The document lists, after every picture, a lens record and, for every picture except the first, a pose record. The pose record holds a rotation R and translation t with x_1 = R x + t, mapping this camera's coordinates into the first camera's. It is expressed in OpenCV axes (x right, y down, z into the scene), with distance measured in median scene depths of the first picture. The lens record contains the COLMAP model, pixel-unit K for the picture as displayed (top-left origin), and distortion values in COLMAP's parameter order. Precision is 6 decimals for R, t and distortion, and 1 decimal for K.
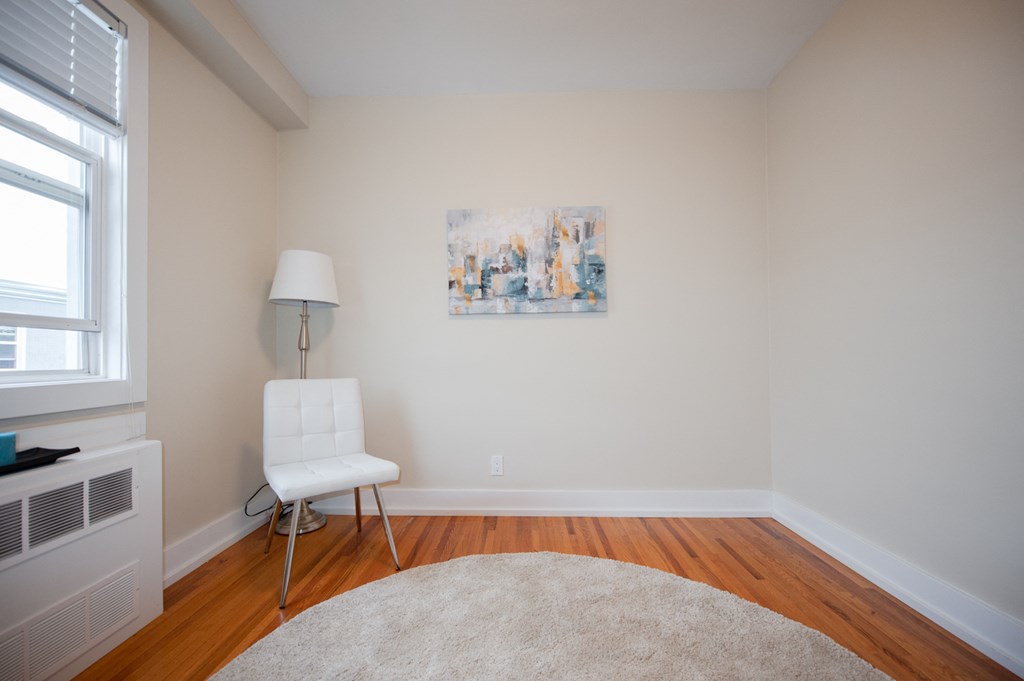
lens RADIAL K [[407.2, 0, 505.5], [0, 407.2, 343.2], [0, 0, 1]] dist [-0.002500, -0.000400]
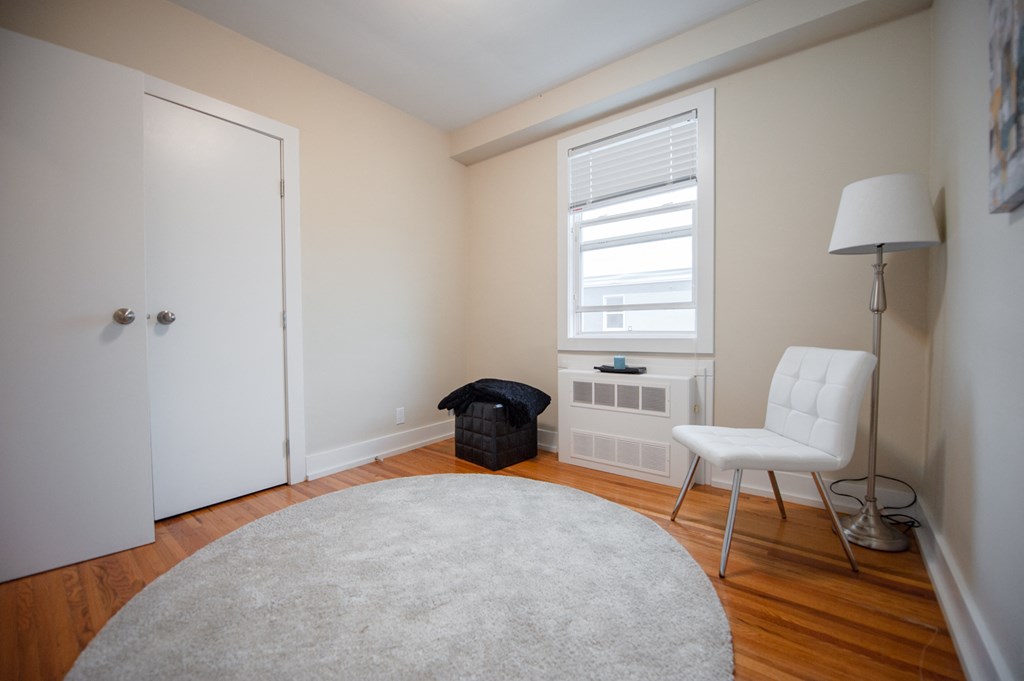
lens RADIAL K [[407.2, 0, 505.5], [0, 407.2, 343.2], [0, 0, 1]] dist [-0.002500, -0.000400]
pose [[-0.641347, 0.030526, -0.766643, 0.826303], [0.046887, 0.998900, 0.000551, 0.082293], [0.765817, -0.035592, -0.642073, 1.586207]]
